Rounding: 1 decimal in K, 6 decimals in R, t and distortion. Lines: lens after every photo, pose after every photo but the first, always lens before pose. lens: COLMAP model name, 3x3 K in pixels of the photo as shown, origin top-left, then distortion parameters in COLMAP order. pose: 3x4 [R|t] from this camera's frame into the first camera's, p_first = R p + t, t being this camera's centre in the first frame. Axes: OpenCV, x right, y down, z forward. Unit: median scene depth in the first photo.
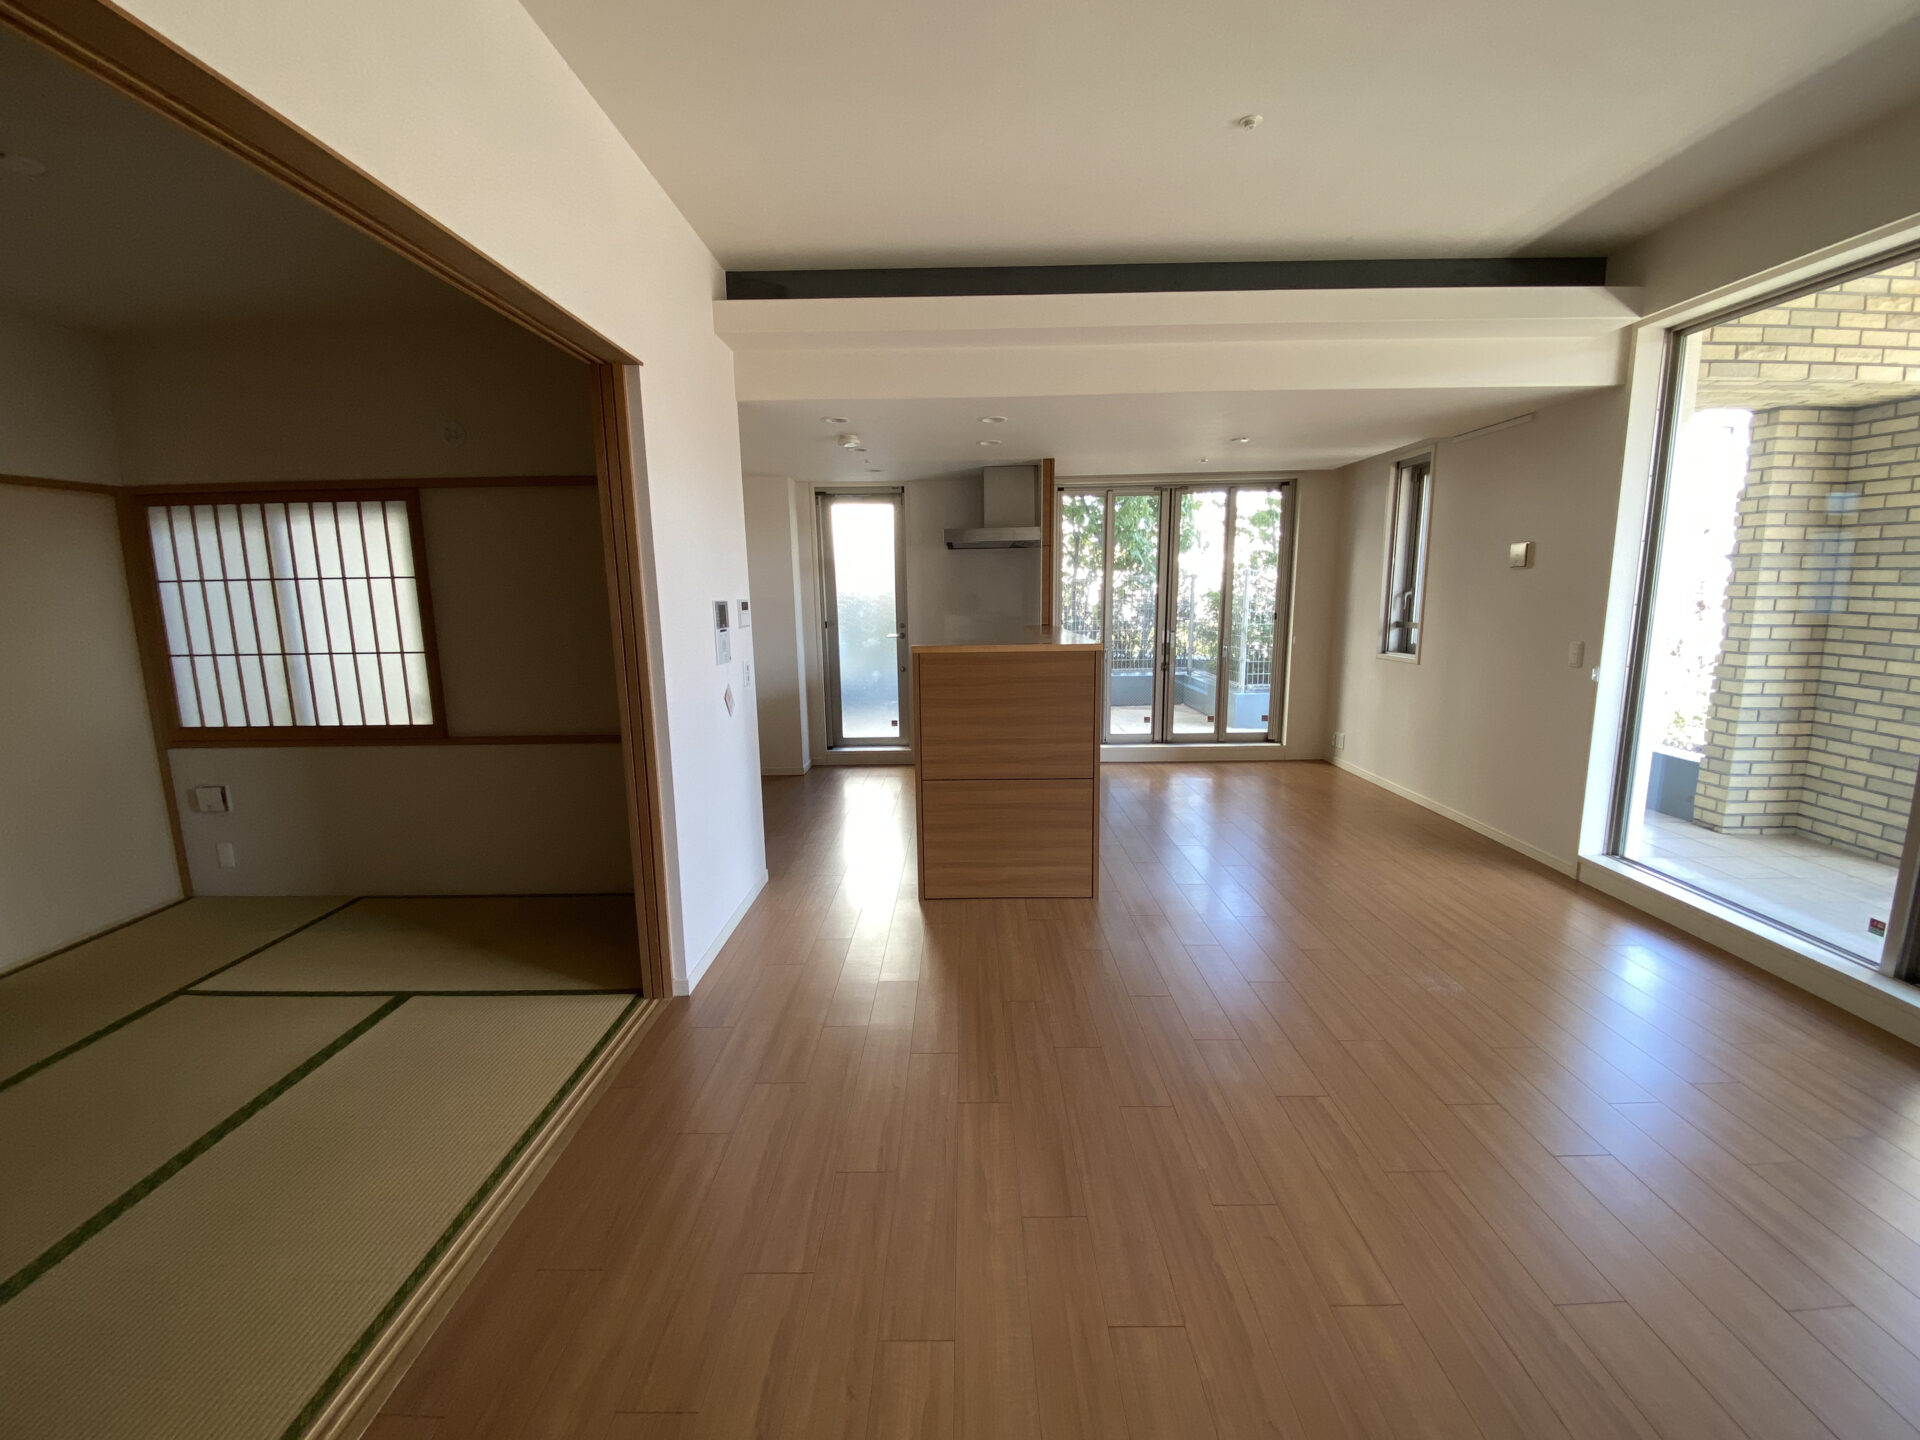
lens RADIAL K [[770.8, 0, 961.6], [0, 770.8, 720.9], [0, 0, 1]] dist [0.018572, -0.019100]
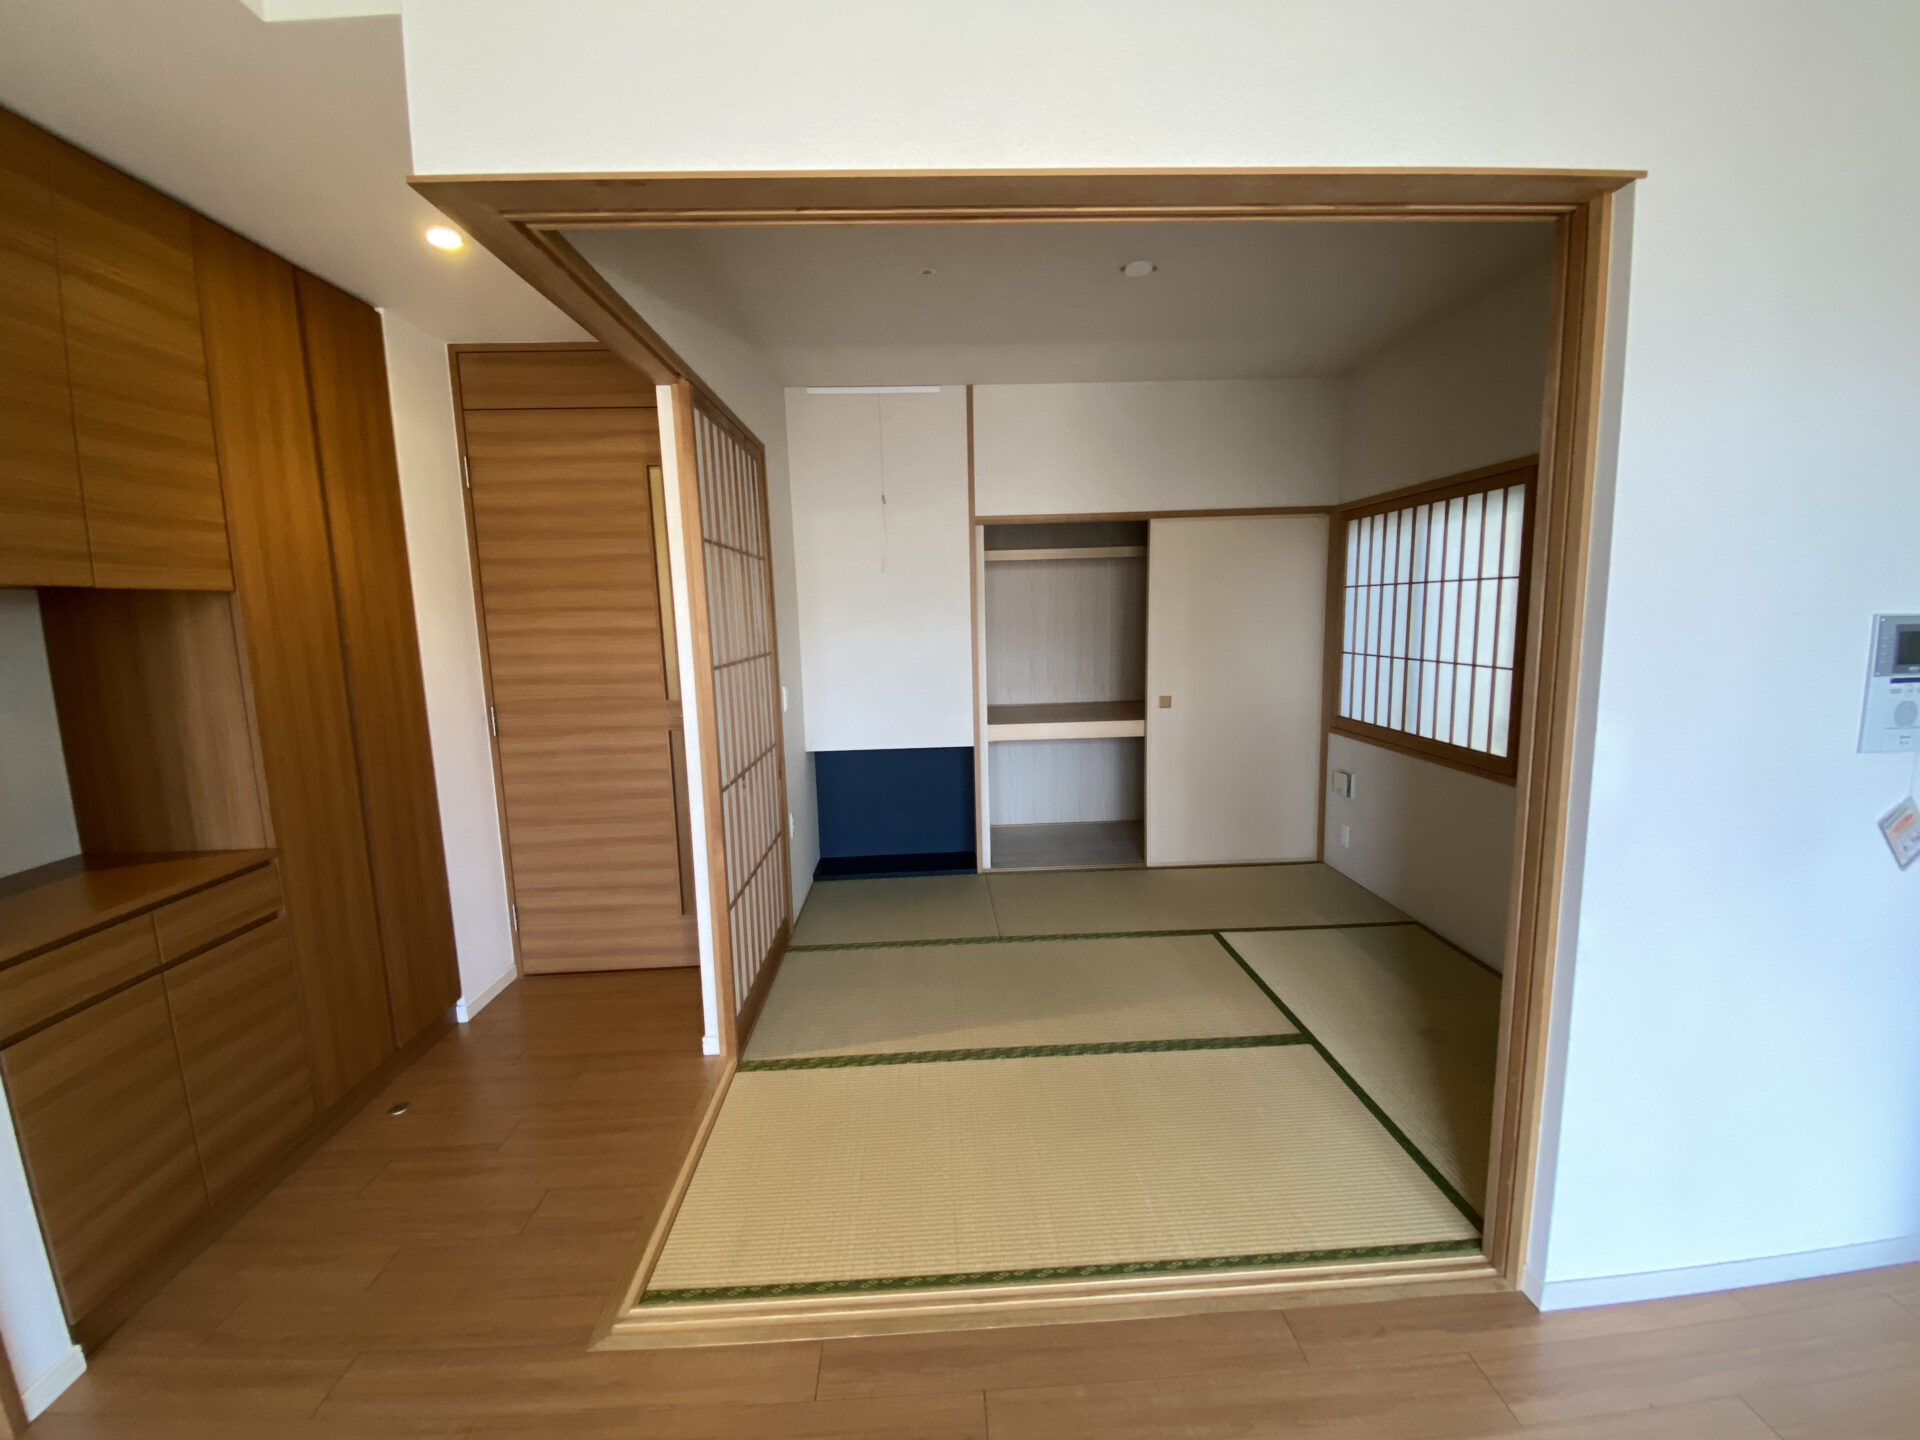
lens RADIAL K [[784.1, 0, 960.0], [0, 784.1, 720.0], [0, 0, 1]] dist [0.069465, -0.043561]
pose [[0.056878, 0.152141, -0.986721, 0.099023], [-0.138484, 0.979969, 0.143117, -0.067788], [0.988730, 0.128505, 0.076808, 0.323181]]
